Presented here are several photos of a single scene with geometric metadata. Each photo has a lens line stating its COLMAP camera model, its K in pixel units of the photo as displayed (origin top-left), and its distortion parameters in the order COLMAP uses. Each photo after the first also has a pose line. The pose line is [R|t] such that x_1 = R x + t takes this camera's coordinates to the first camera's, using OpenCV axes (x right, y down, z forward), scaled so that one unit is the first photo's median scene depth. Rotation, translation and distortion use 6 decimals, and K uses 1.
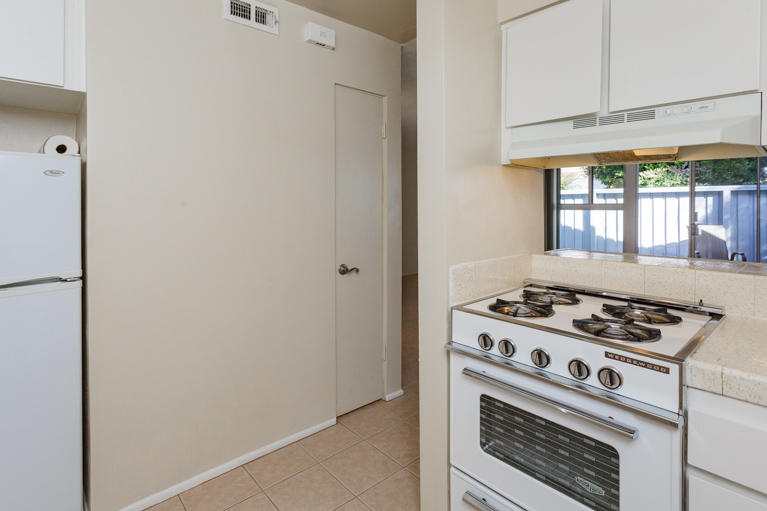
lens RADIAL K [[411.6, 0, 382.2], [0, 411.6, 245.2], [0, 0, 1]] dist [-0.000709, 0.001032]
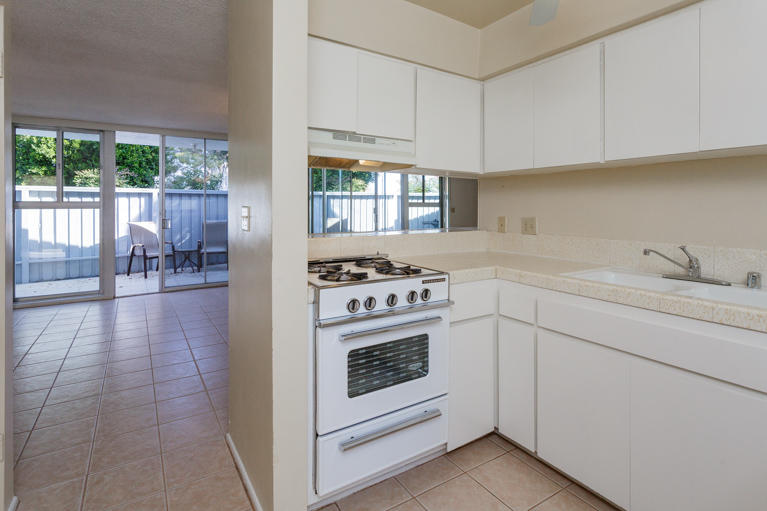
lens RADIAL K [[382.7, 0, 379.6], [0, 382.7, 246.1], [0, 0, 1]] dist [0.001135, 0.000592]
pose [[0.163084, -0.100811, 0.981448, -0.765281], [0.098560, 0.991455, 0.085461, -0.027495], [-0.981677, 0.082794, 0.171626, 0.659193]]
